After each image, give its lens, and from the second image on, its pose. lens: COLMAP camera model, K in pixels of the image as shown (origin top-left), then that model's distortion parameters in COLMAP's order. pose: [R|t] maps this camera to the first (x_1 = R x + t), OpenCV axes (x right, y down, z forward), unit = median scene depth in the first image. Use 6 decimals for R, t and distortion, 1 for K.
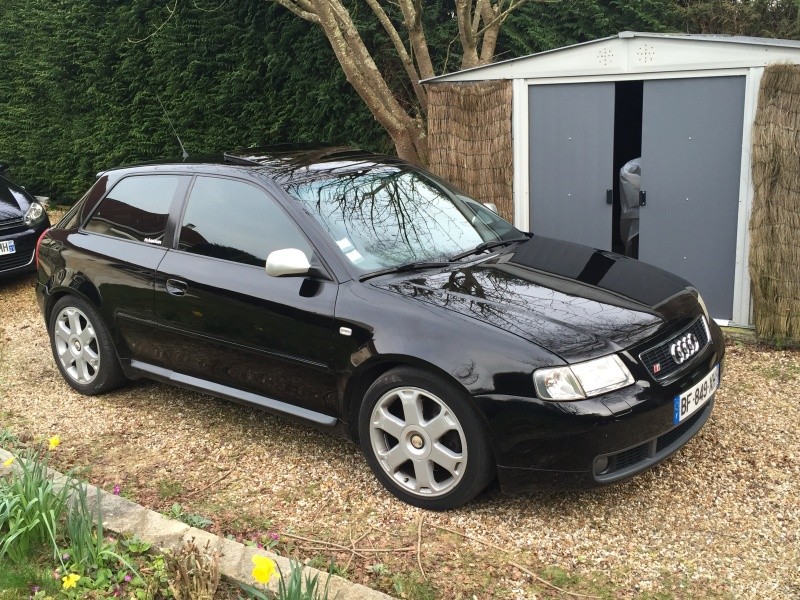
lens RADIAL K [[830.7, 0, 400.0], [0, 830.7, 300.0], [0, 0, 1]] dist [0.088400, -0.104075]
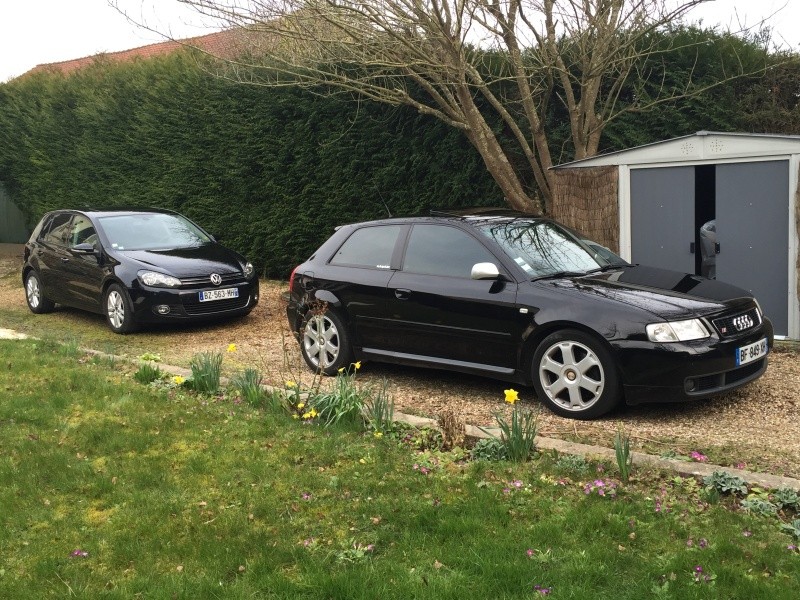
lens RADIAL K [[830.7, 0, 400.0], [0, 830.7, 300.0], [0, 0, 1]] dist [0.088400, -0.104075]
pose [[0.995493, 0.009765, -0.094334, -0.105997], [-0.021038, 0.992640, -0.119261, 0.149617], [0.092475, 0.120708, 0.988371, -0.432257]]
